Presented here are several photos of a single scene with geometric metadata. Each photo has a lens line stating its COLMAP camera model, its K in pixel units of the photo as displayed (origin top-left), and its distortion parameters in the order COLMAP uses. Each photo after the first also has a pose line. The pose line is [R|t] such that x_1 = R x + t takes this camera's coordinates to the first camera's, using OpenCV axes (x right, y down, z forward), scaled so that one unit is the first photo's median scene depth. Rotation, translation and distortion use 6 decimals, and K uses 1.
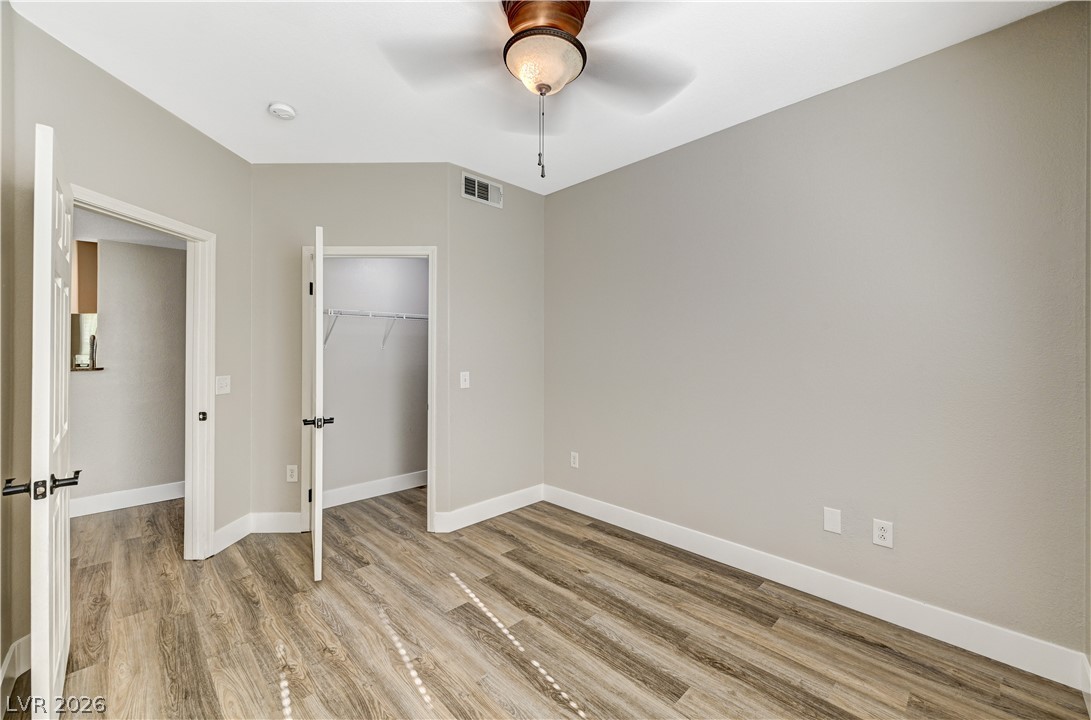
lens RADIAL K [[435.4, 0, 543.2], [0, 435.4, 353.6], [0, 0, 1]] dist [0.007125, 0.000301]
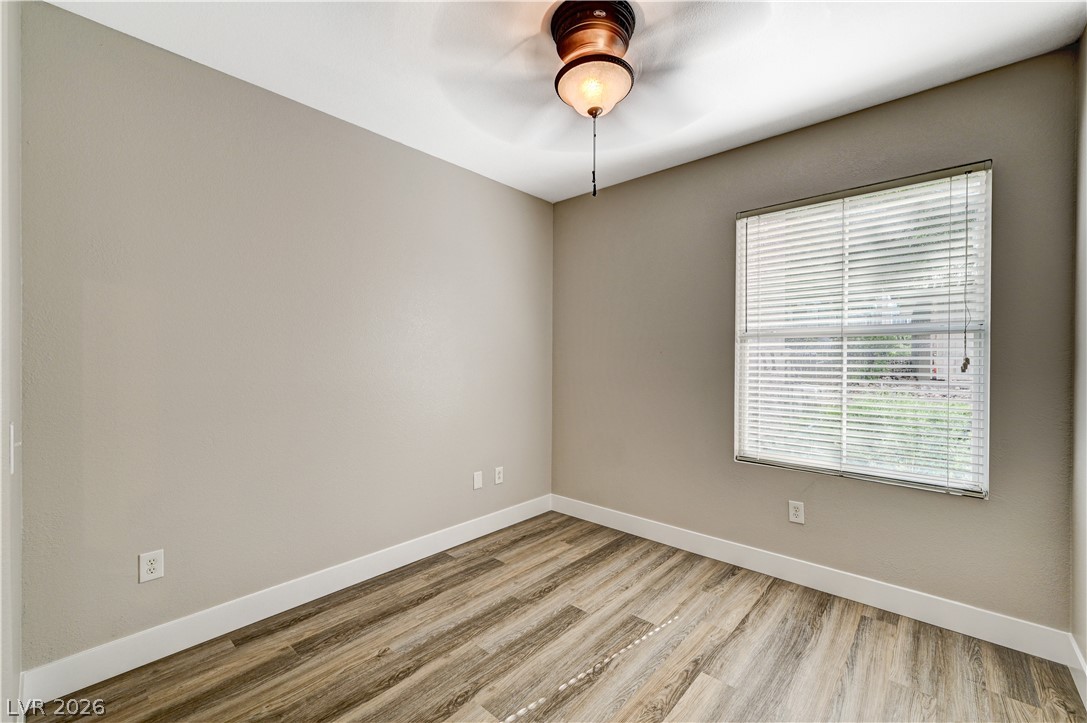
lens RADIAL K [[454.3, 0, 542.9], [0, 454.3, 363.4], [0, 0, 1]] dist [0.004429, 0.000178]
pose [[-0.071263, -0.008359, 0.997423, -0.797276], [0.004210, 0.999953, 0.008681, -0.006242], [-0.997449, 0.004817, -0.071224, 0.877876]]
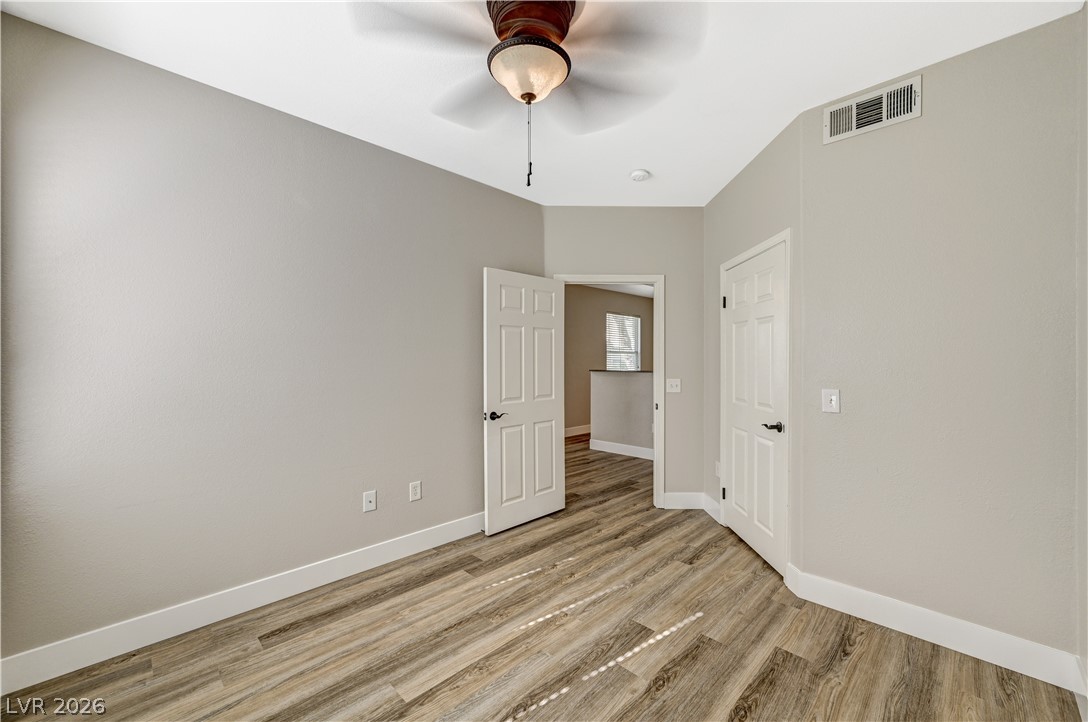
lens RADIAL K [[434.2, 0, 547.1], [0, 434.2, 361.1], [0, 0, 1]] dist [0.007125, 0.000301]
pose [[0.018620, 0.002320, -0.999824, 0.735797], [-0.006314, 0.999978, 0.002202, -0.001512], [0.999807, 0.006272, 0.018634, 0.746996]]
